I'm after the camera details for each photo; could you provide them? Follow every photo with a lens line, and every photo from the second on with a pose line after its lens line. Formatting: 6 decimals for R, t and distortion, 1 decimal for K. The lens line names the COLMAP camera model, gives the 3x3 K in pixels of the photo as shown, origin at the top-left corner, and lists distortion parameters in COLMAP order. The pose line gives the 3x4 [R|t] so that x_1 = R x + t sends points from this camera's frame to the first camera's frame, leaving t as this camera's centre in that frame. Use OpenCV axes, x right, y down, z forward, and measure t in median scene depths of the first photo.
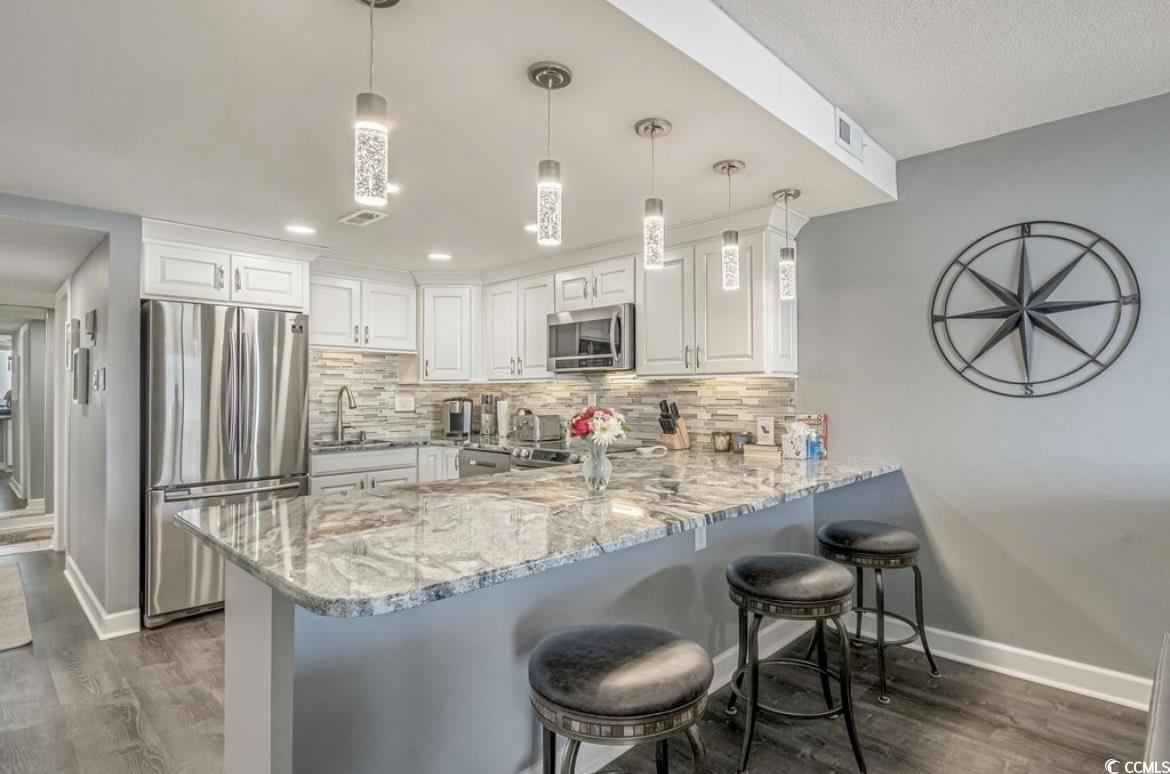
lens RADIAL K [[594.0, 0, 585.2], [0, 594.0, 376.3], [0, 0, 1]] dist [-0.001235, -0.000119]
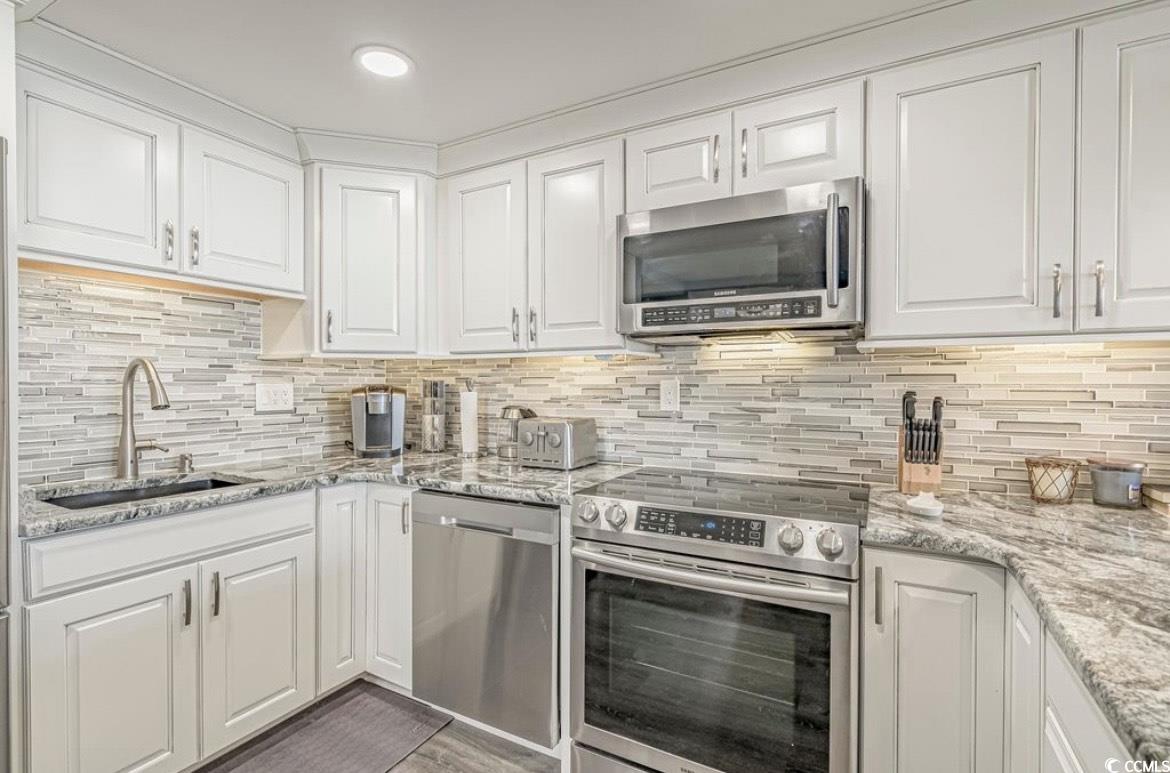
lens RADIAL K [[542.7, 0, 556.3], [0, 542.7, 383.7], [0, 0, 1]] dist [-0.002375, -0.000313]
pose [[0.968981, 0.005061, 0.247084, -0.191989], [-0.012405, 0.999526, 0.028176, 0.019038], [-0.246825, -0.030367, 0.968584, 0.501254]]
